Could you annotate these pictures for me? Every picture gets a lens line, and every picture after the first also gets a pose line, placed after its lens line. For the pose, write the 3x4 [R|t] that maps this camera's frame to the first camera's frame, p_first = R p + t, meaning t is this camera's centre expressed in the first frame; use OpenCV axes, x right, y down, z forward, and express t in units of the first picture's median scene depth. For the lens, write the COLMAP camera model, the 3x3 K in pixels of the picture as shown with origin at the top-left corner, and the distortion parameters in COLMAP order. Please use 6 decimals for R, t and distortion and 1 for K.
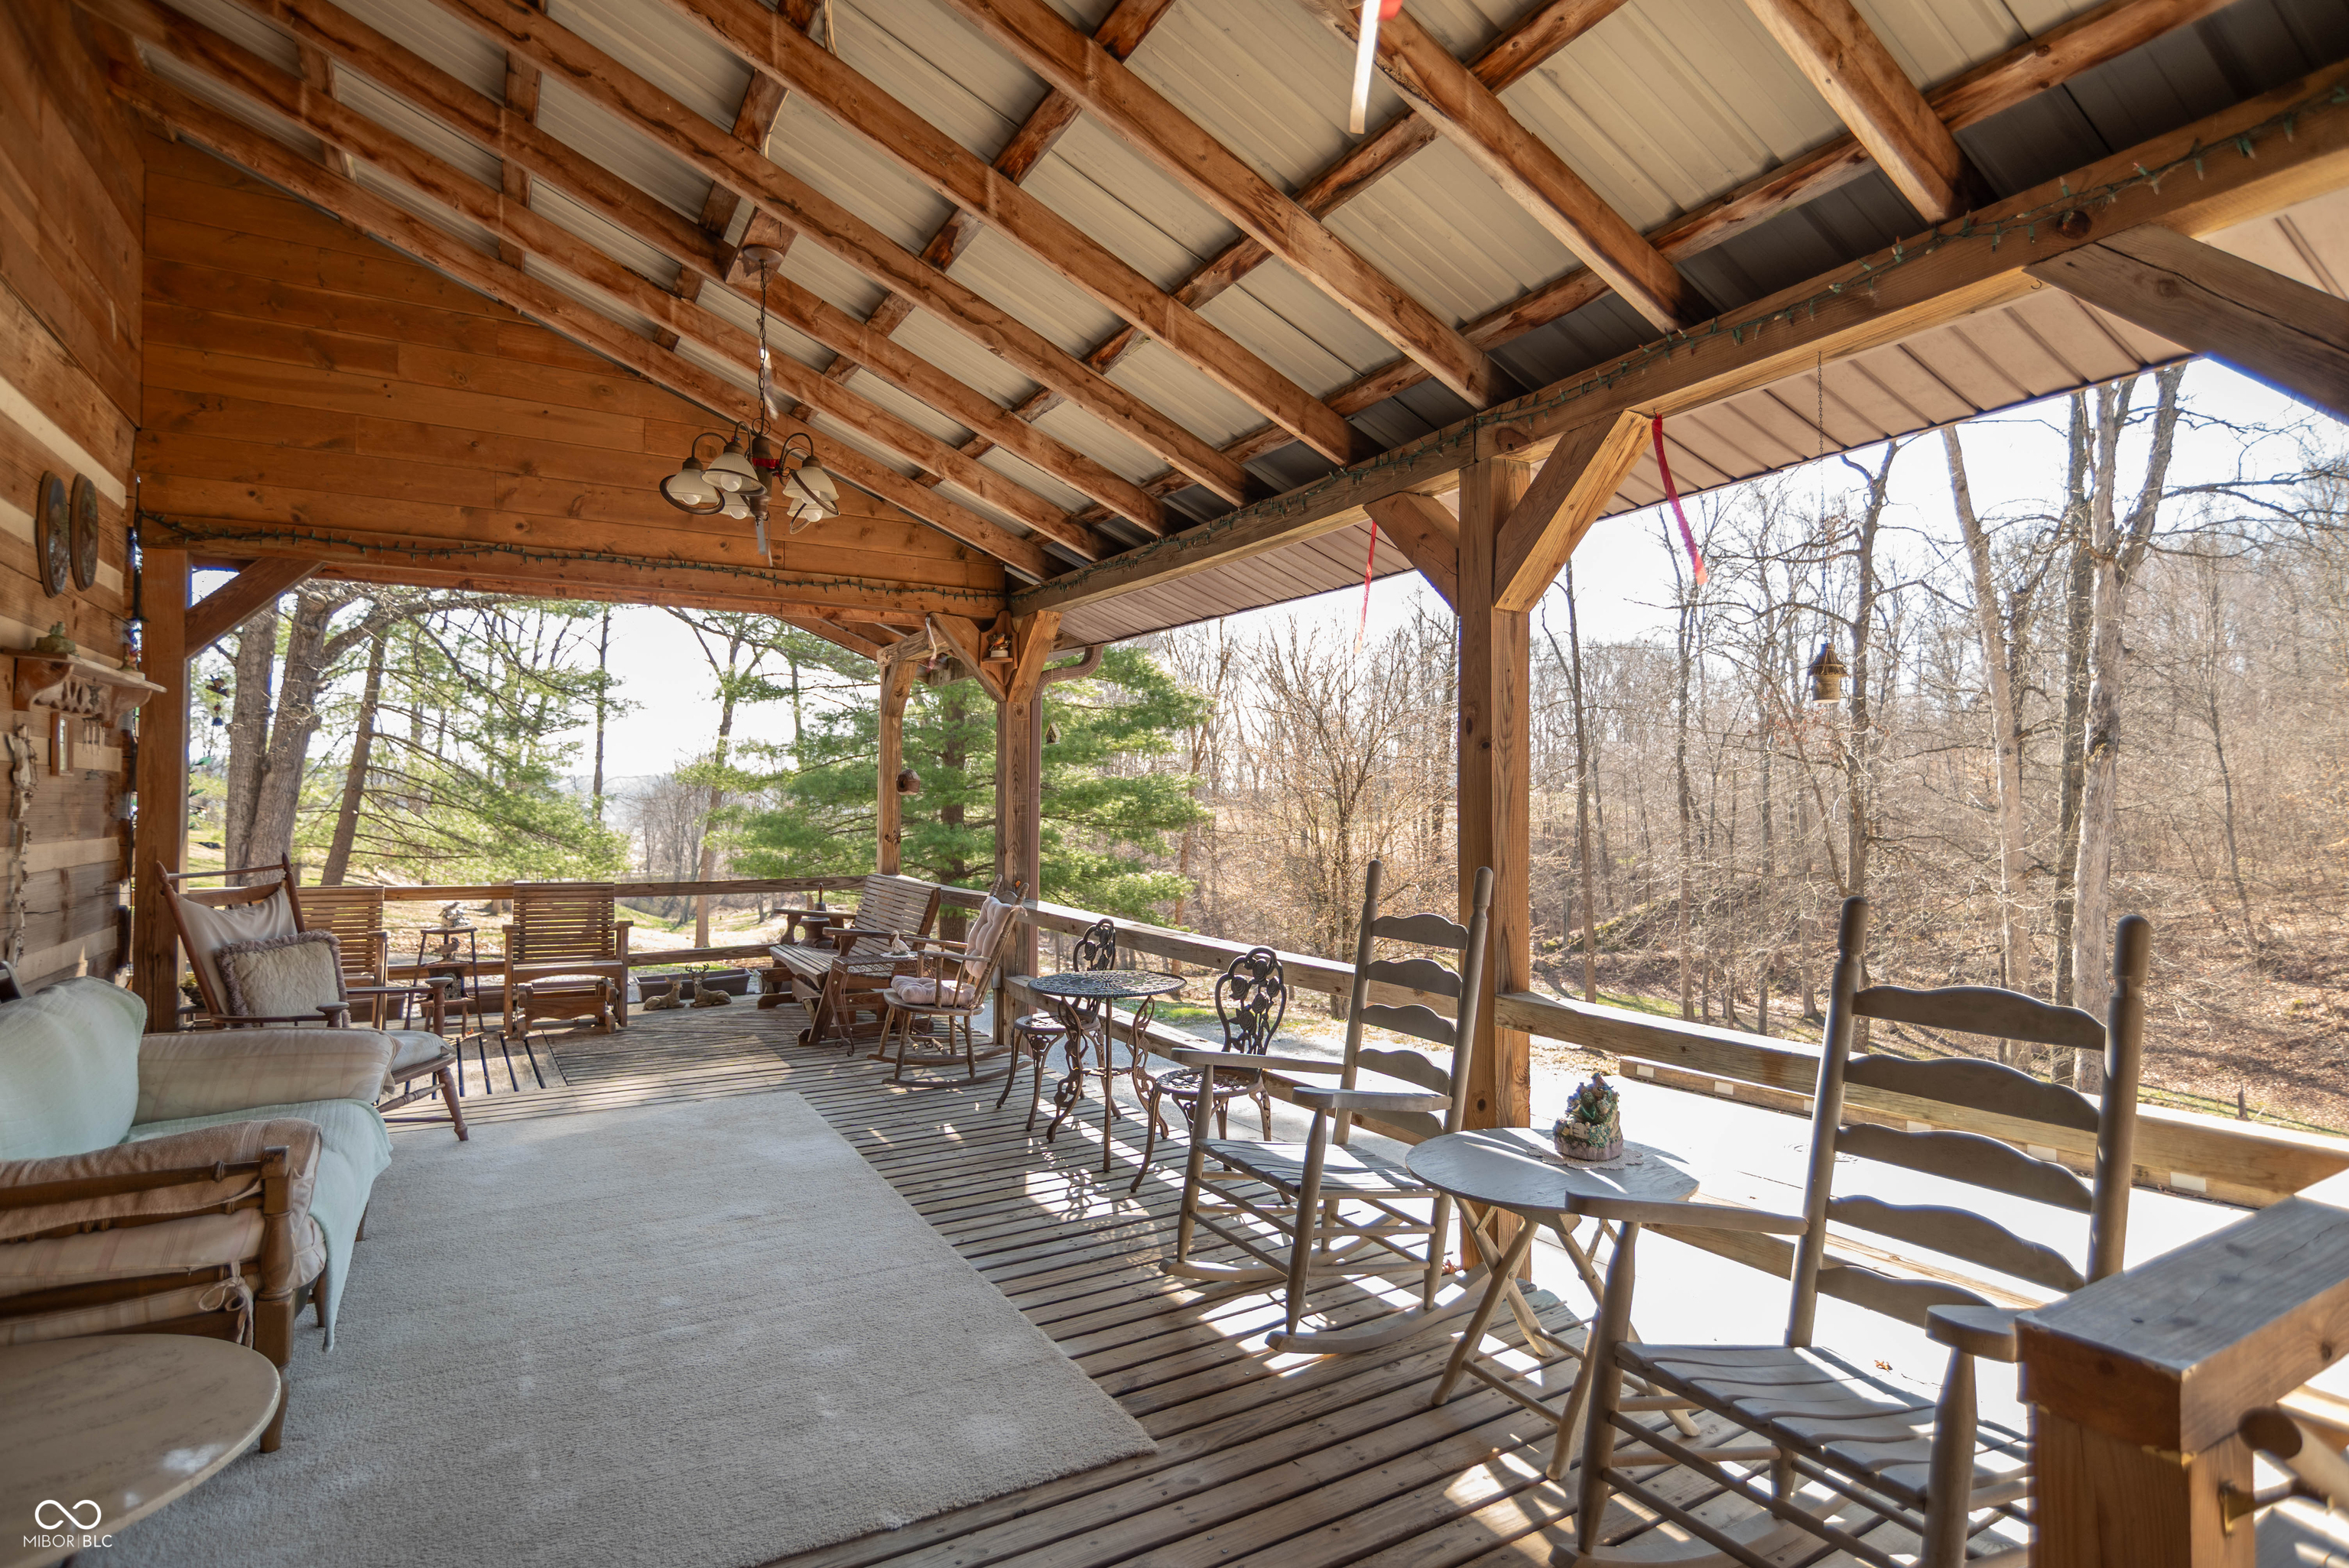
lens RADIAL K [[1209.1, 0, 1177.1], [0, 1209.1, 798.3], [0, 0, 1]] dist [-0.003527, 0.002493]
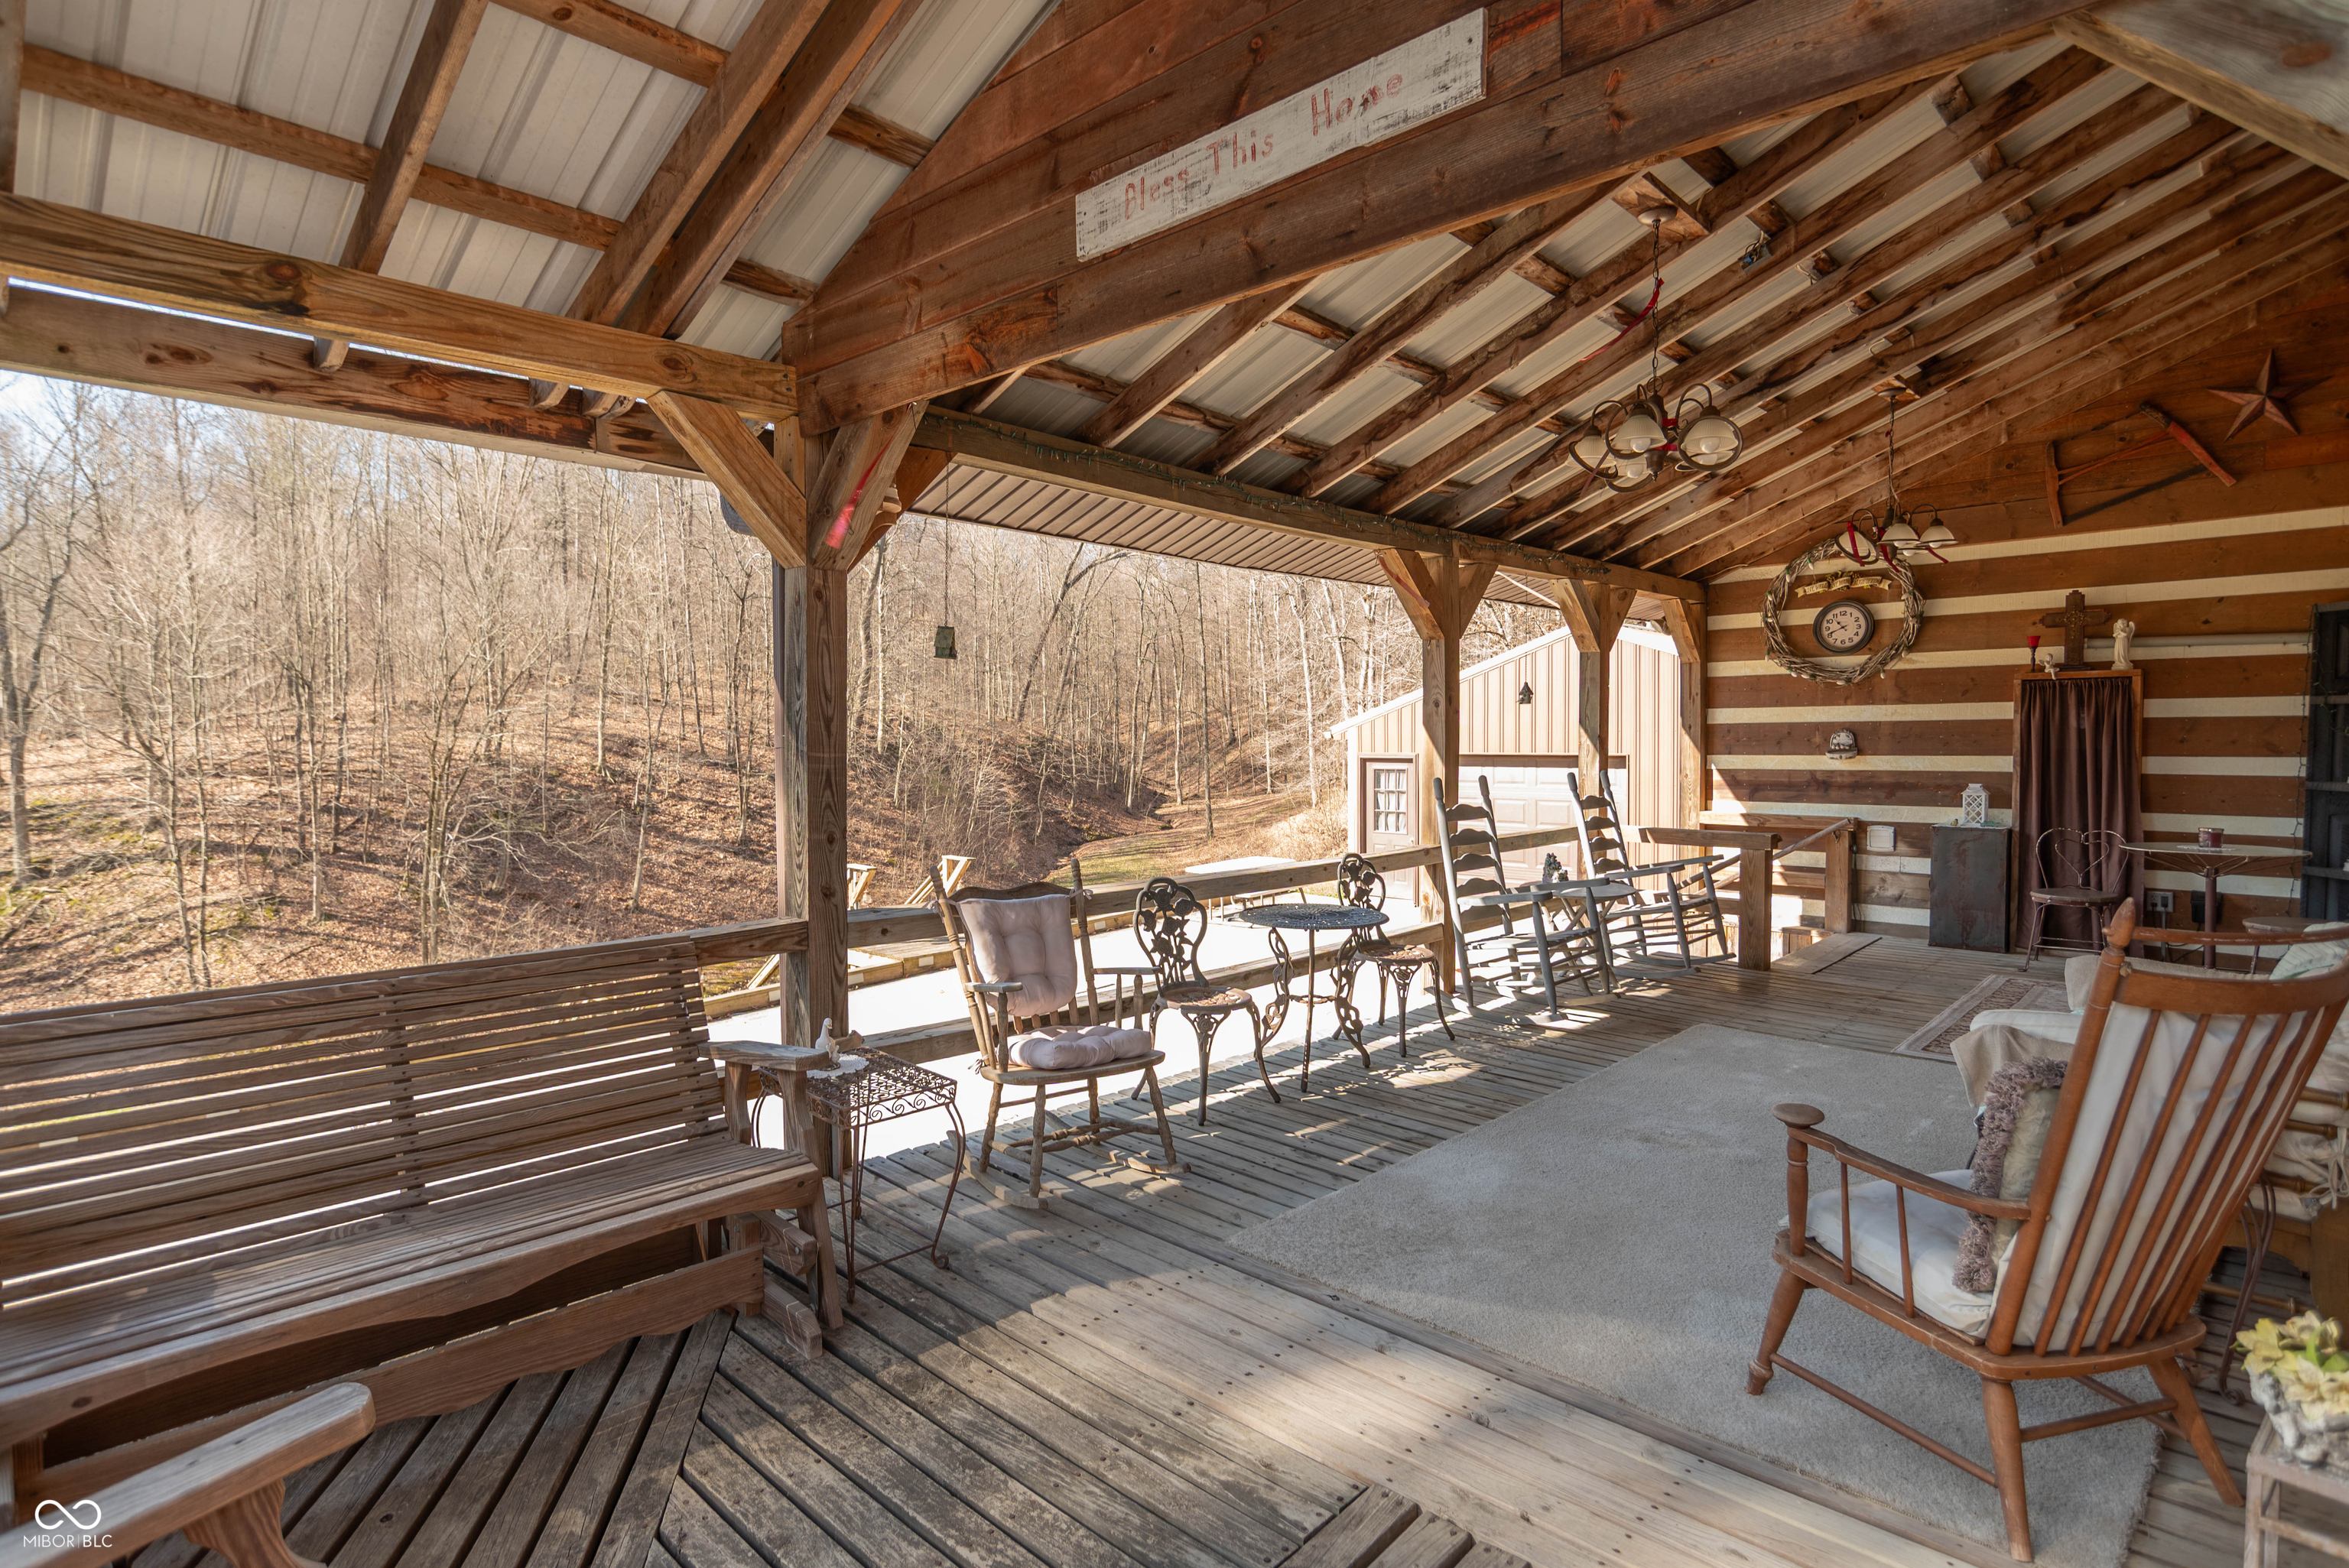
lens RADIAL K [[1209.1, 0, 1160.7], [0, 1209.1, 761.7], [0, 0, 1]] dist [-0.003527, 0.002493]
pose [[-0.255256, -0.035730, 0.966213, -1.054908], [-0.008458, 0.999361, 0.034722, -0.012391], [-0.966837, 0.000690, -0.255395, 1.427201]]
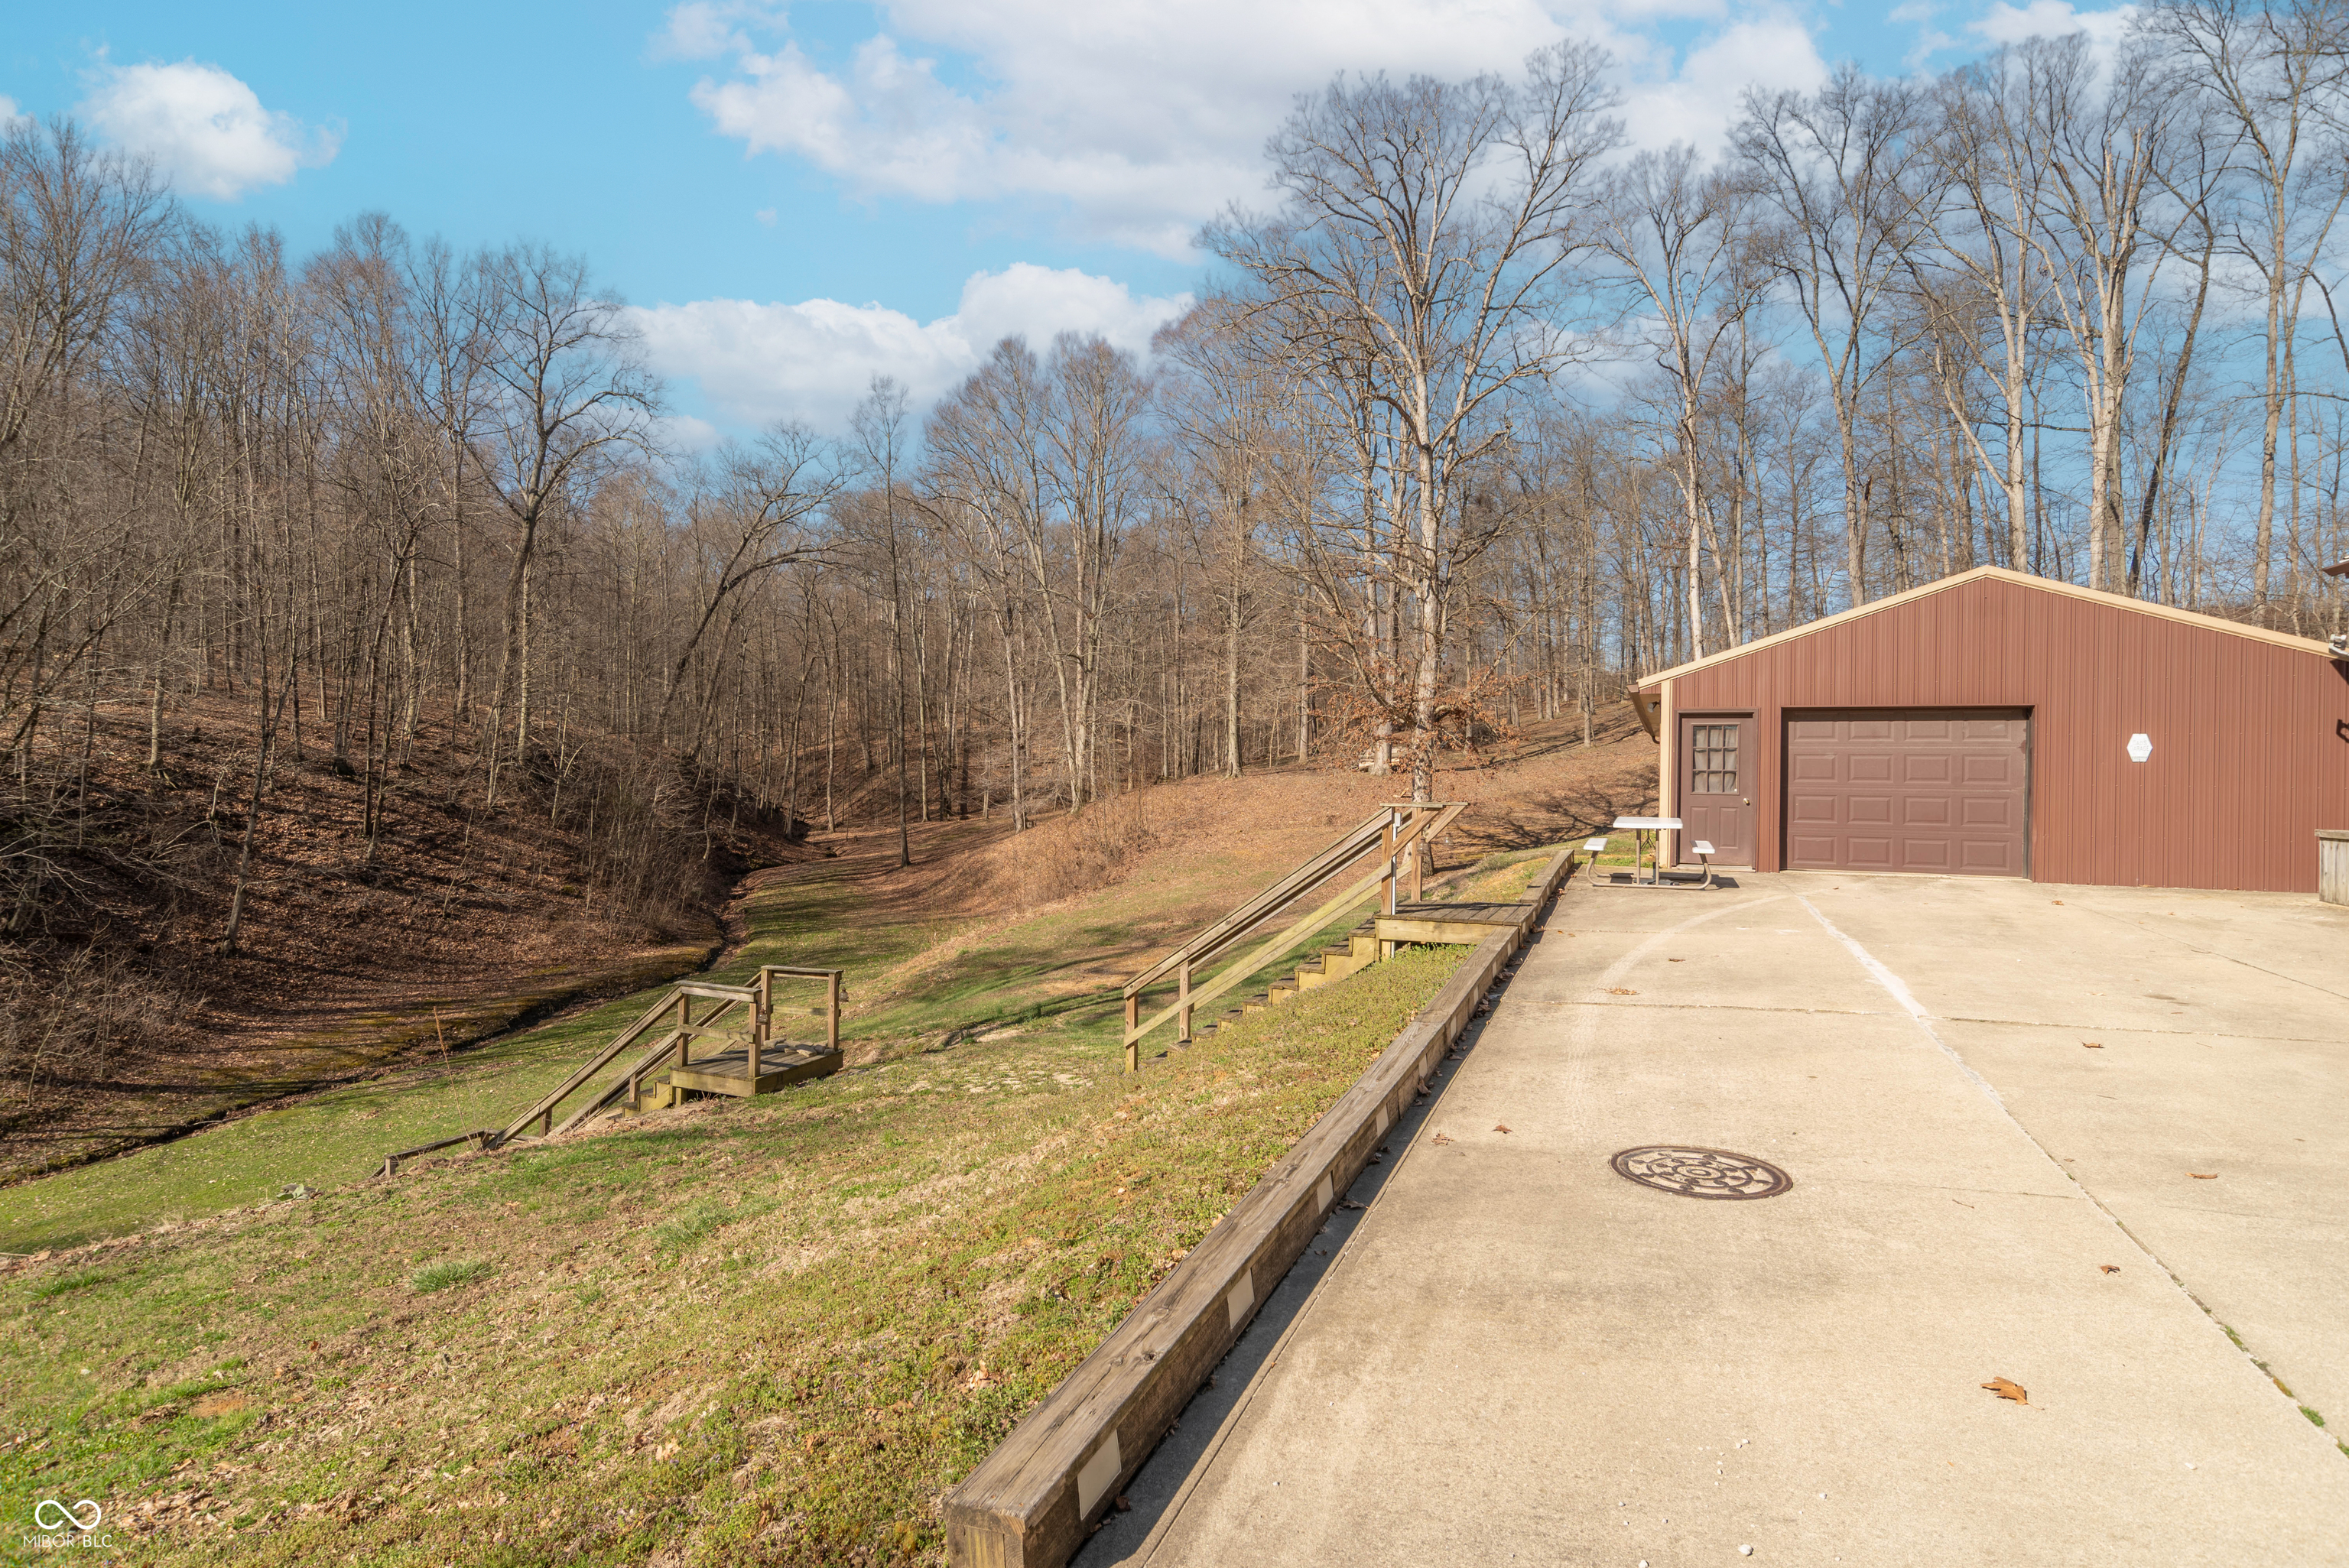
lens RADIAL K [[1209.1, 0, 1170.6], [0, 1209.1, 770.4], [0, 0, 1]] dist [-0.003527, 0.002493]
pose [[-0.581646, -0.021376, 0.813161, 0.505085], [-0.031171, 0.999506, 0.003979, 0.300977], [-0.812845, -0.023033, -0.582025, 3.057030]]
